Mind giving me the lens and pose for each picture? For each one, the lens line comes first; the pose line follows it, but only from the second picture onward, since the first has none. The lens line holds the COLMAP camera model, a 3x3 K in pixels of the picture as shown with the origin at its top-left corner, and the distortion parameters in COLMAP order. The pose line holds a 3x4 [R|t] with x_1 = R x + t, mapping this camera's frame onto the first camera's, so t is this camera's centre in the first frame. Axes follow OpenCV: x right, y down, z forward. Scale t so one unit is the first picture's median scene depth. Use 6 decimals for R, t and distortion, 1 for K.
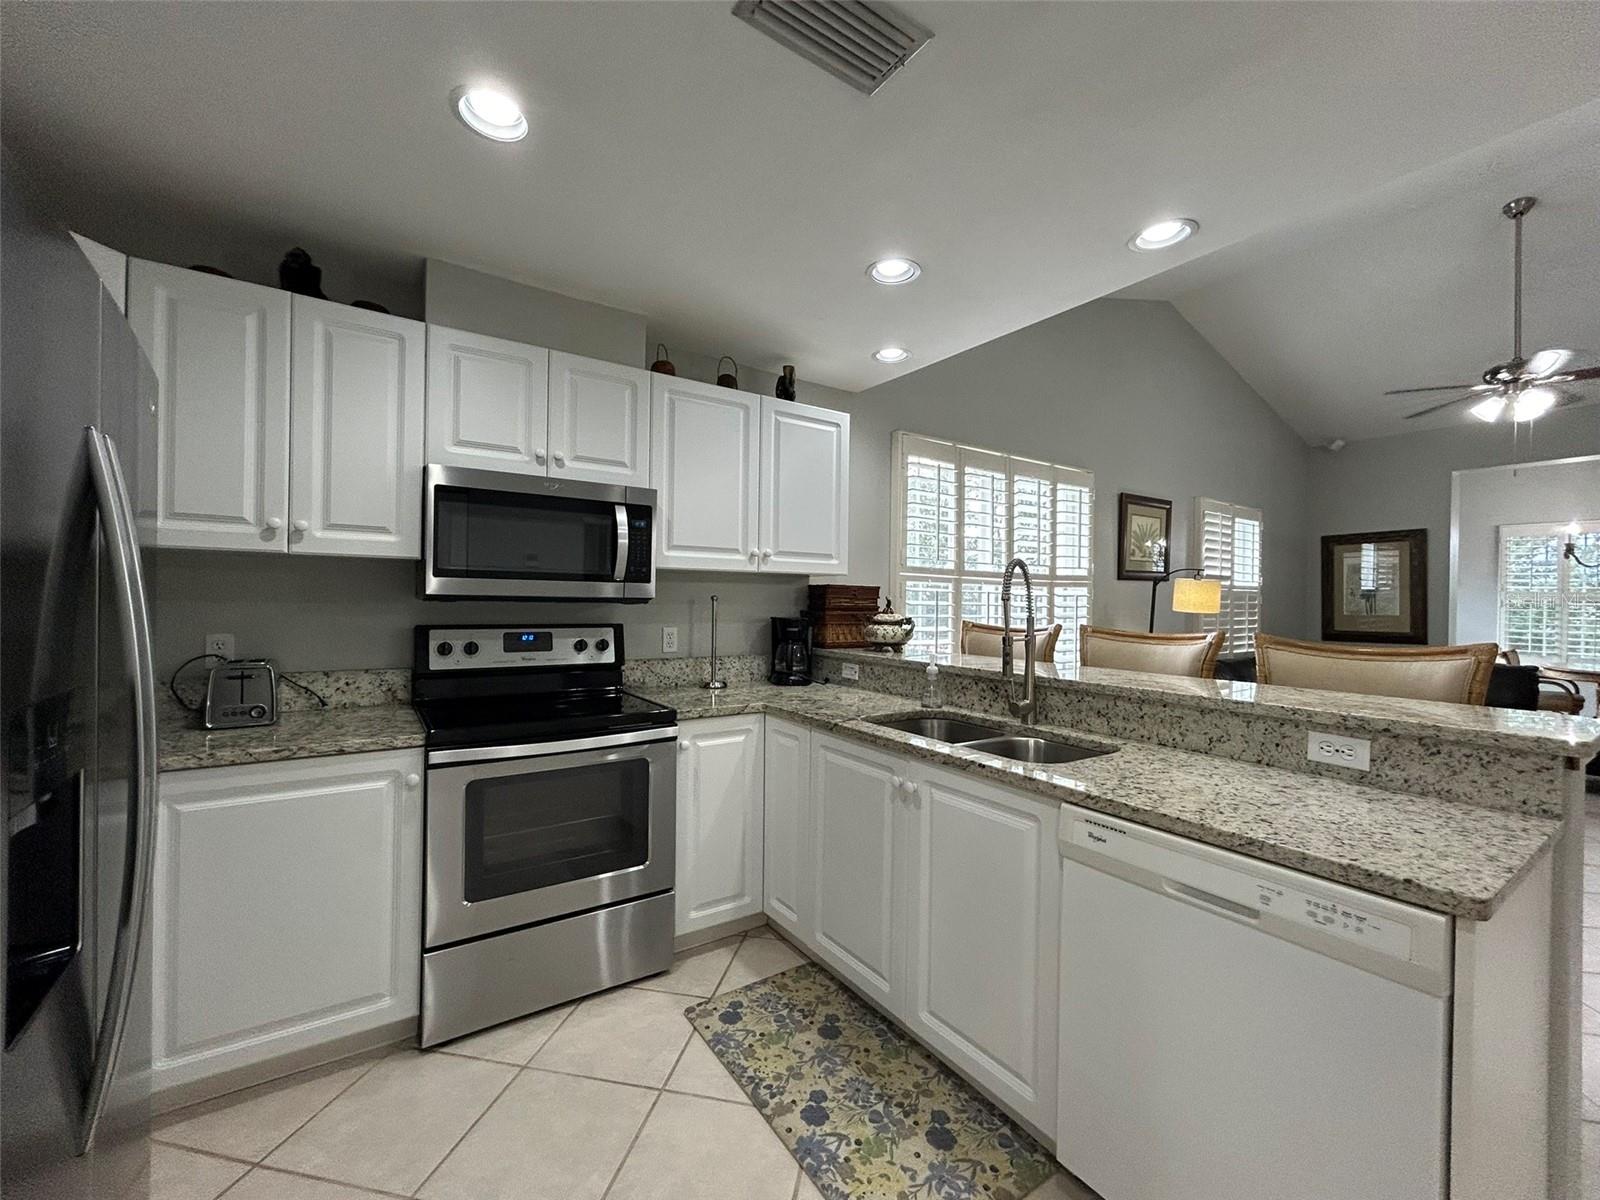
lens RADIAL K [[643.5, 0, 795.6], [0, 643.5, 598.4], [0, 0, 1]] dist [-0.000485, -0.000163]
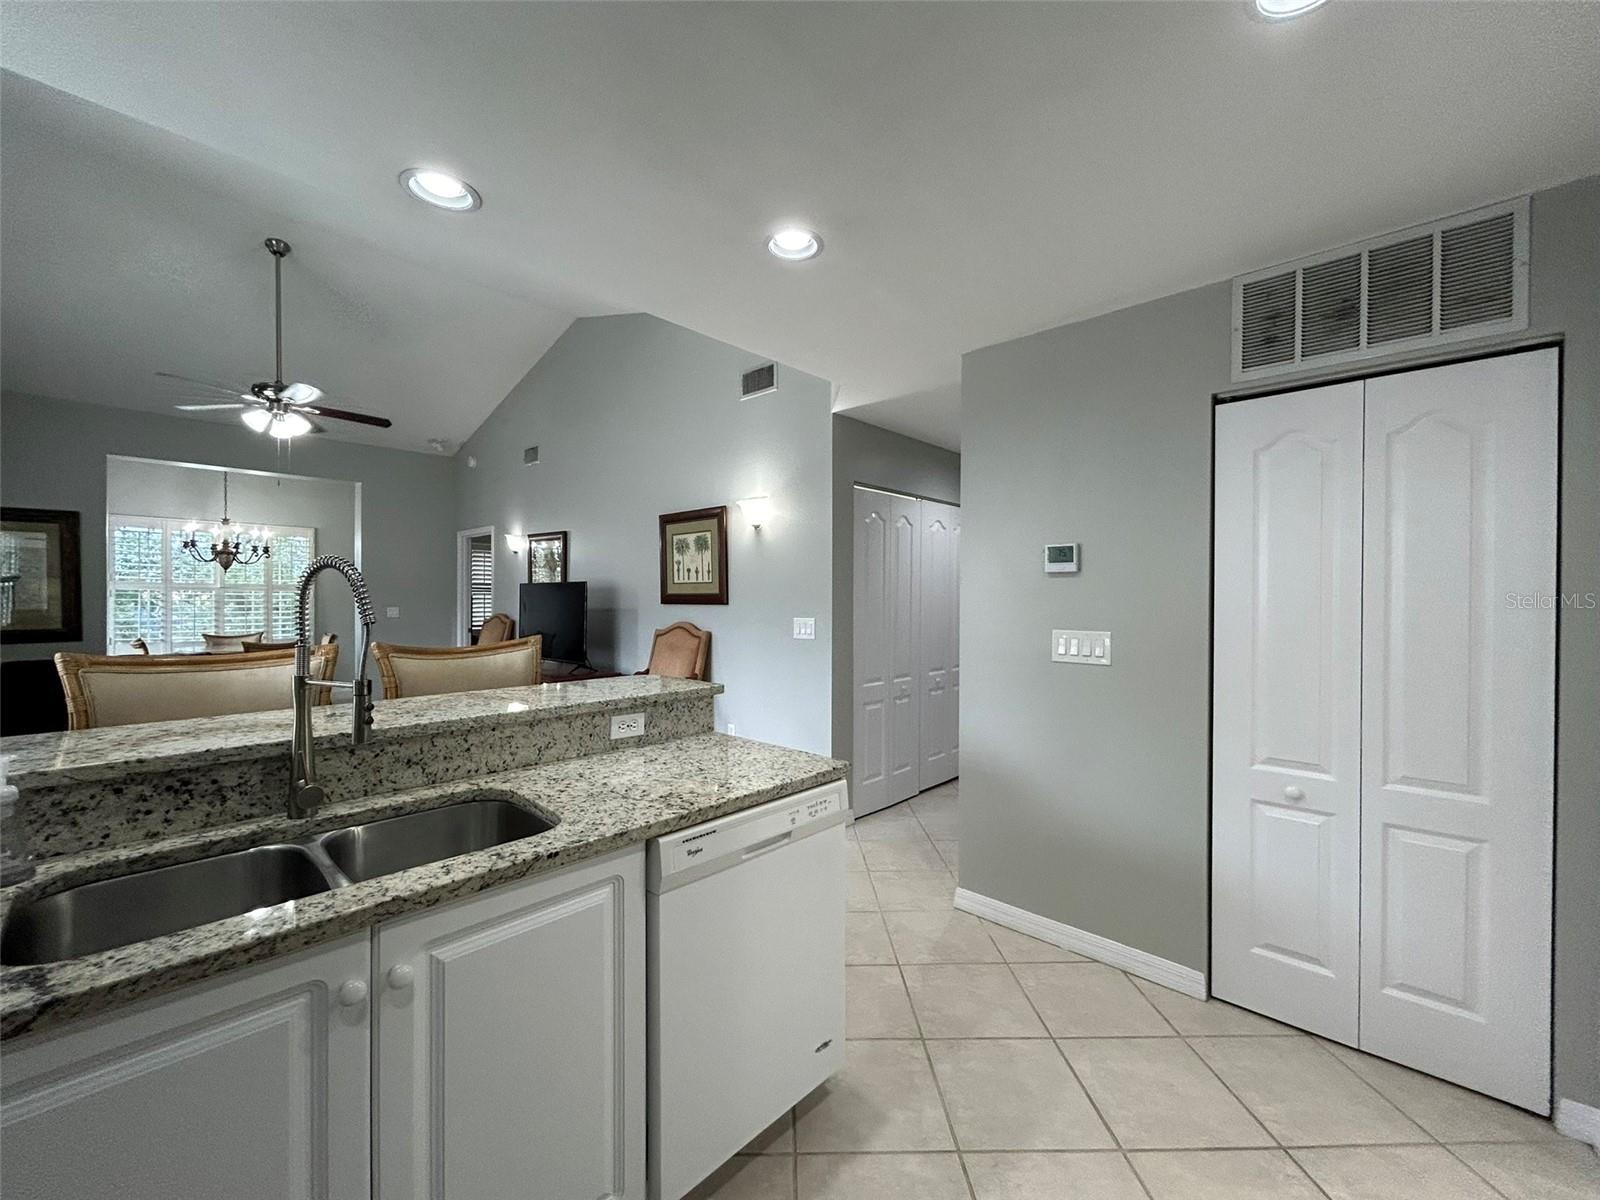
lens RADIAL K [[643.5, 0, 796.8], [0, 643.5, 603.8], [0, 0, 1]] dist [-0.000485, -0.000163]
pose [[-0.211415, -0.026151, 0.977047, -0.314904], [-0.007384, 0.999656, 0.025159, -0.029810], [-0.977369, -0.001895, -0.211535, 0.586294]]
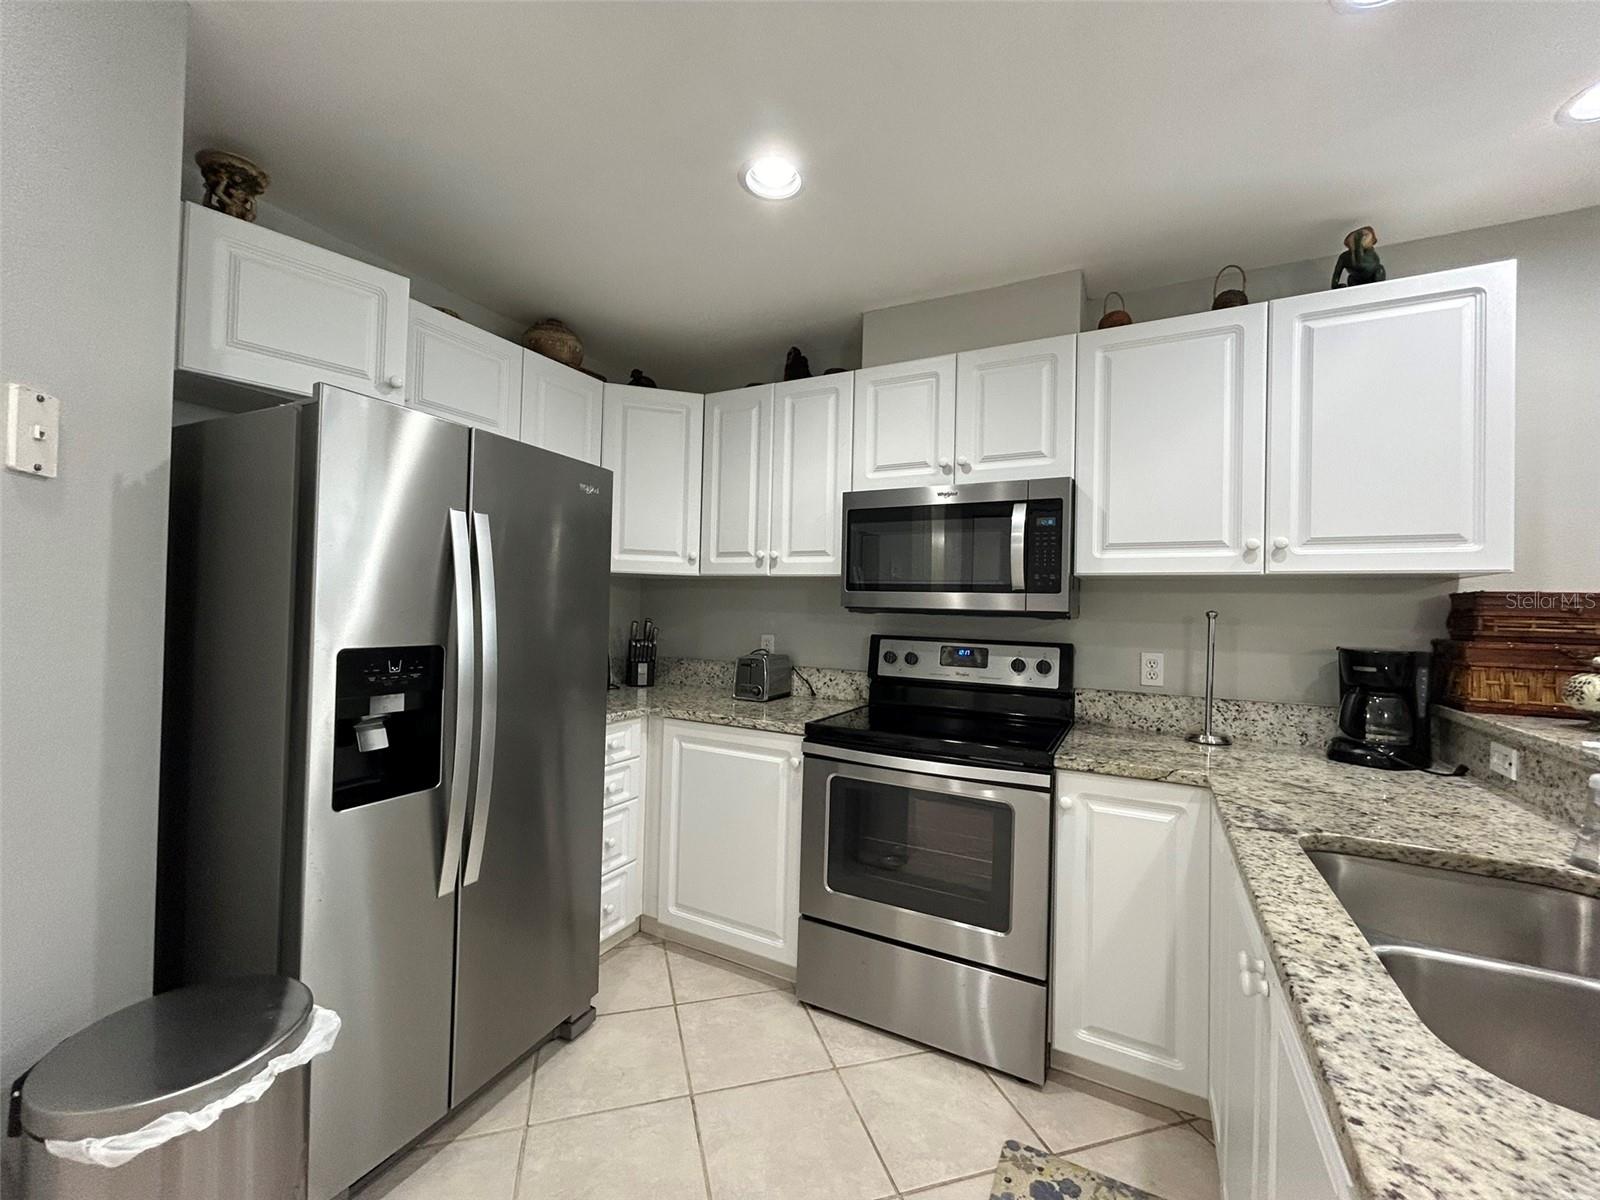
lens RADIAL K [[643.5, 0, 799.6], [0, 643.5, 600.5], [0, 0, 1]] dist [-0.000485, -0.000163]
pose [[0.469454, -0.013202, -0.882858, 0.339050], [-0.015896, 0.999600, -0.023400, 0.009367], [0.882814, 0.025019, 0.469057, 0.334780]]
